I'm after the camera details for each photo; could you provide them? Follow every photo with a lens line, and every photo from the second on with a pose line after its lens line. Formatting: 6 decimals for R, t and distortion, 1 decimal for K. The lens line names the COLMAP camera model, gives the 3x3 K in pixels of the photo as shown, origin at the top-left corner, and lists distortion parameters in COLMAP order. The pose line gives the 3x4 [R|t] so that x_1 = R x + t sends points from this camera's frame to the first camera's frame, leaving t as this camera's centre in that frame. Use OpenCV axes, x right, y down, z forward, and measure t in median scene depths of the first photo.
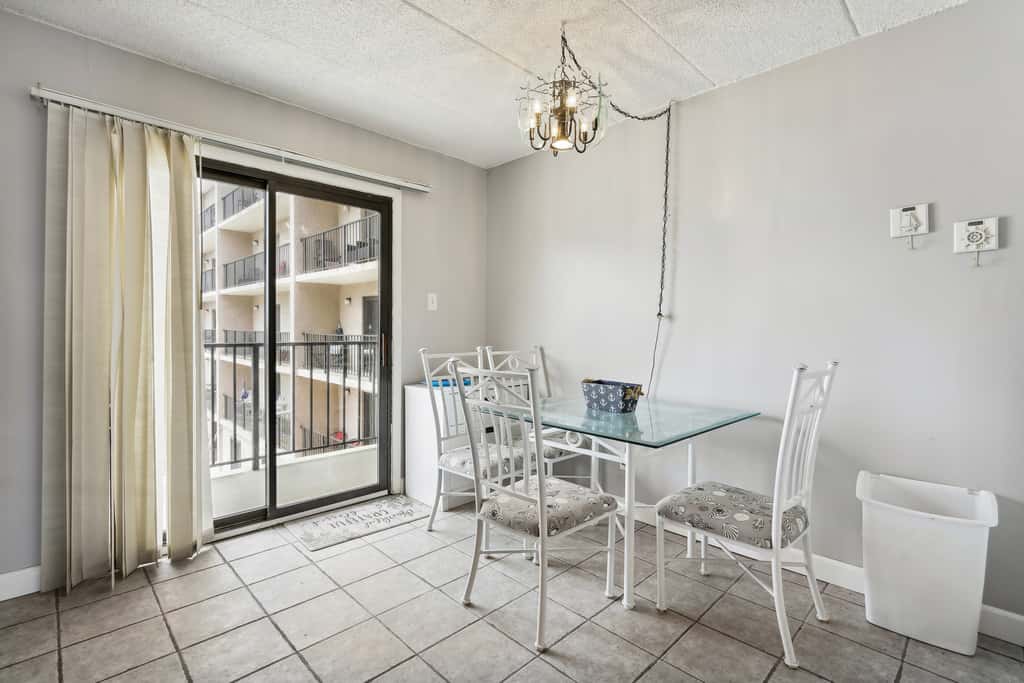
lens RADIAL K [[467.4, 0, 516.8], [0, 467.4, 338.7], [0, 0, 1]] dist [0.001115, 0.000537]
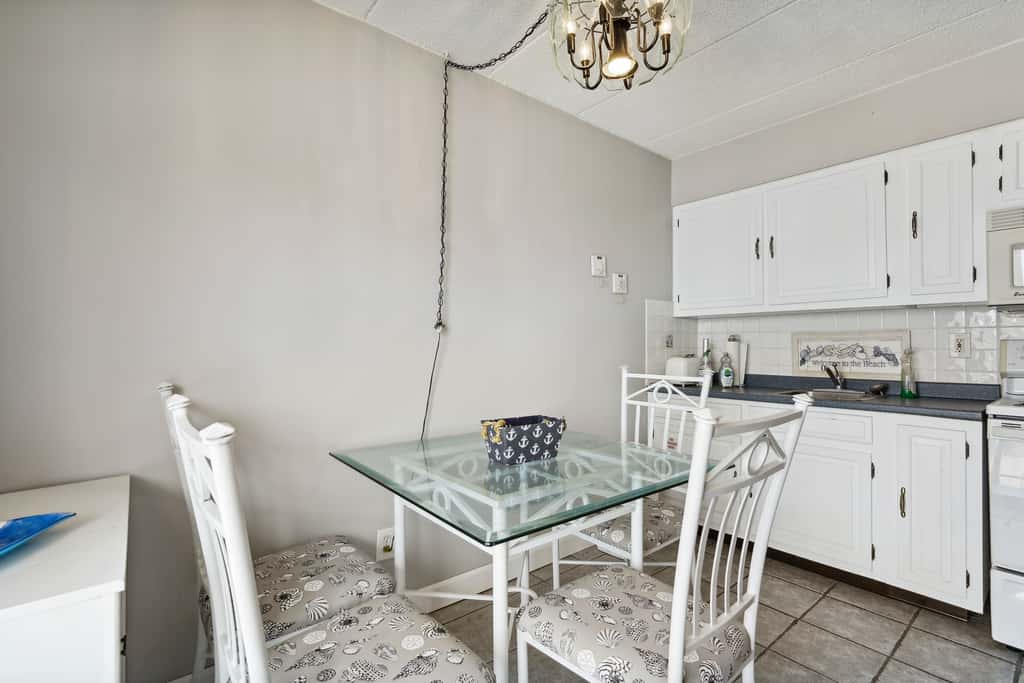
lens RADIAL K [[468.0, 0, 509.0], [0, 468.0, 338.6], [0, 0, 1]] dist [0.001023, 0.000630]
pose [[0.095924, 0.003483, 0.995383, -0.578005], [0.022684, 0.999727, -0.005684, -0.028922], [-0.995130, 0.023125, 0.095819, 1.104095]]
